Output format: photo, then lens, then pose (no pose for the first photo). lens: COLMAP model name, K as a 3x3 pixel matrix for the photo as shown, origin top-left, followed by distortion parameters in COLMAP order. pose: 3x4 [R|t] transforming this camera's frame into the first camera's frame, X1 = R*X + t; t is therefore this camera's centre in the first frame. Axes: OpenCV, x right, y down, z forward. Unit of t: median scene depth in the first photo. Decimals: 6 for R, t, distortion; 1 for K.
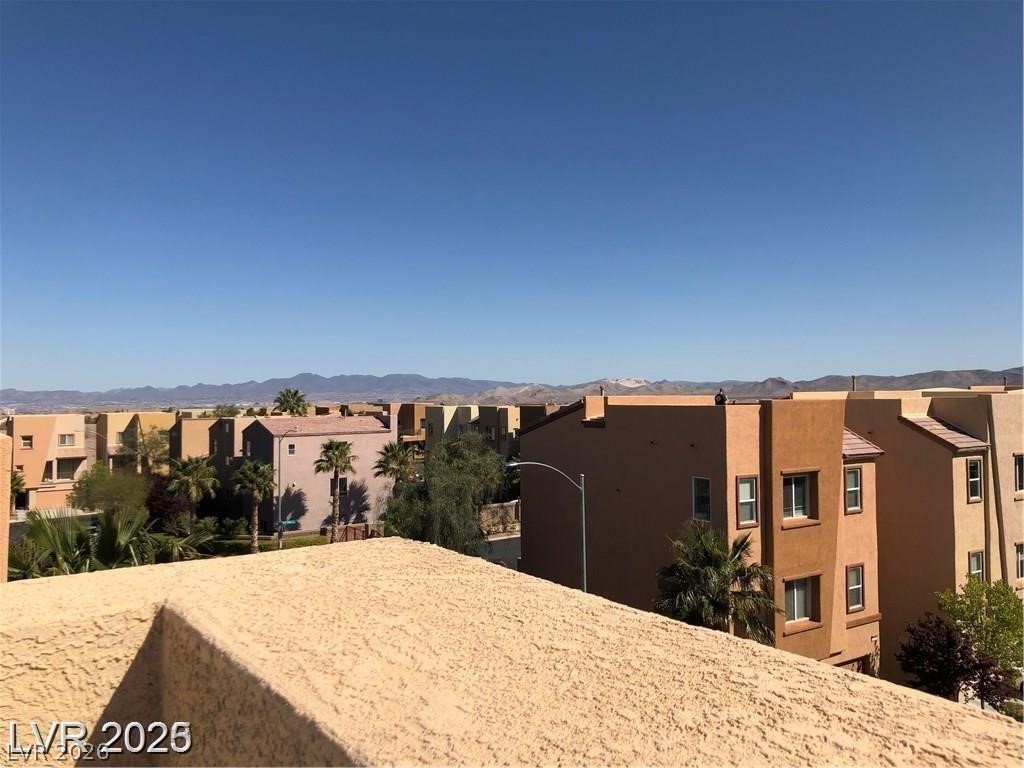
lens RADIAL K [[827.6, 0, 506.0], [0, 827.6, 384.5], [0, 0, 1]] dist [0.017192, 0.004380]
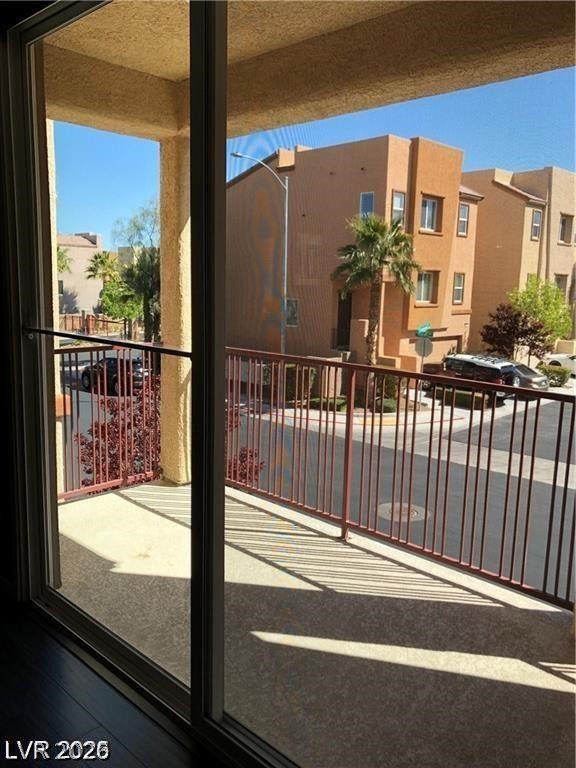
lens RADIAL K [[620.7, 0, 285.1], [0, 620.7, 382.4], [0, 0, 1]] dist [0.017192, 0.004380]
pose [[0.982355, 0.004679, 0.186968, -0.087771], [-0.035983, 0.985738, 0.164393, 0.239058], [-0.183532, -0.168220, 0.968513, -0.040262]]
